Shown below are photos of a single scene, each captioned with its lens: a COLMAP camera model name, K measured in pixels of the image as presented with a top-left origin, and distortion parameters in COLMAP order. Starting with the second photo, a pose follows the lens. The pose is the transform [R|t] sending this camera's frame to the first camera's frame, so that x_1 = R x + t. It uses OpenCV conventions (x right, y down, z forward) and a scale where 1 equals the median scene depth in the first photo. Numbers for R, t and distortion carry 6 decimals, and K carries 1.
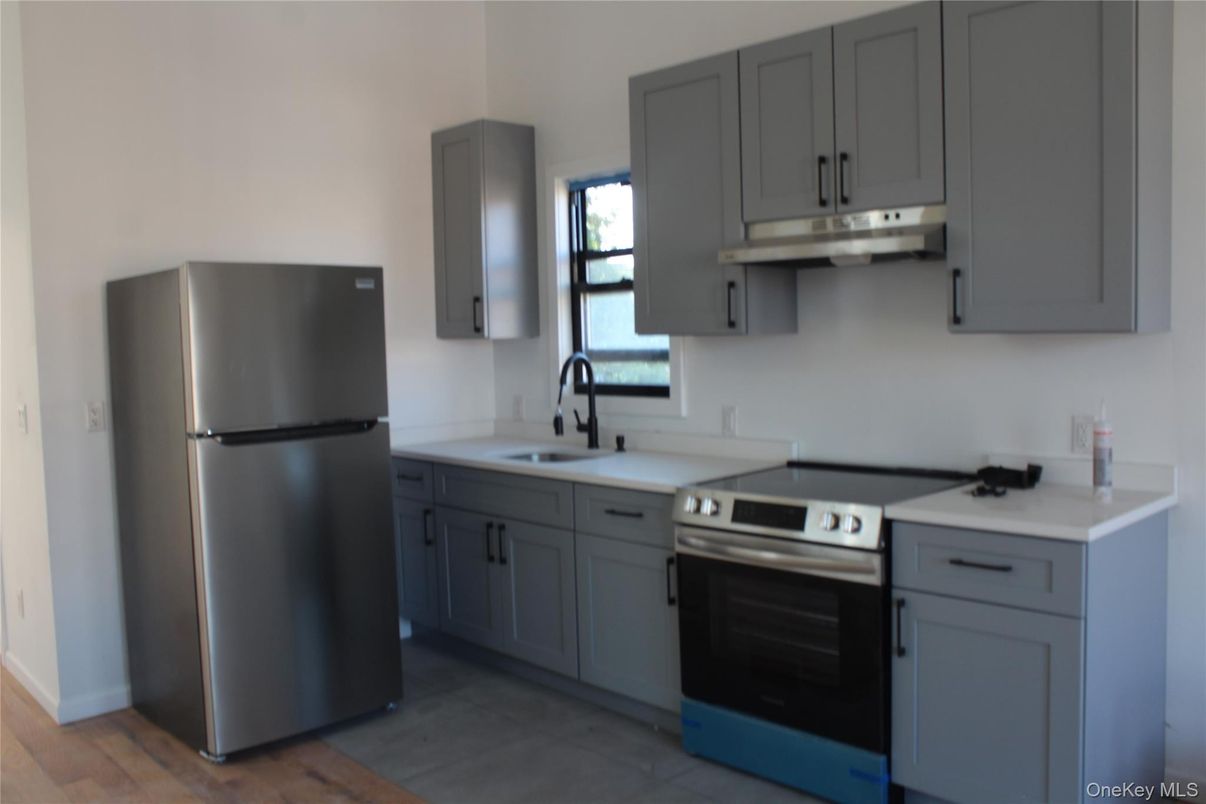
lens RADIAL K [[1049.7, 0, 603.0], [0, 1049.7, 402.0], [0, 0, 1]] dist [-0.064913, -0.000892]
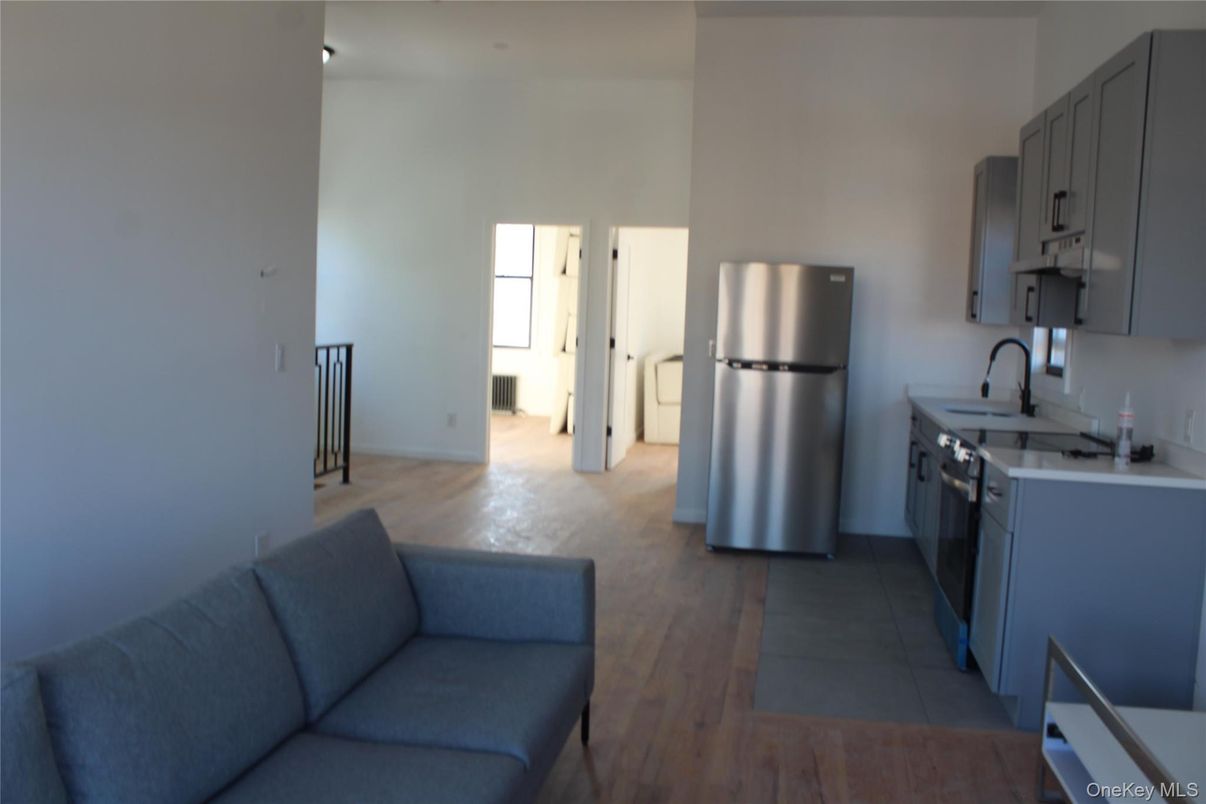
lens RADIAL K [[1049.7, 0, 603.0], [0, 1049.7, 402.0], [0, 0, 1]] dist [-0.064913, -0.000892]
pose [[0.594598, 0.122566, -0.794626, 0.811419], [-0.107411, 0.991563, 0.072570, -0.006927], [0.796816, 0.042202, 0.602746, -0.191443]]
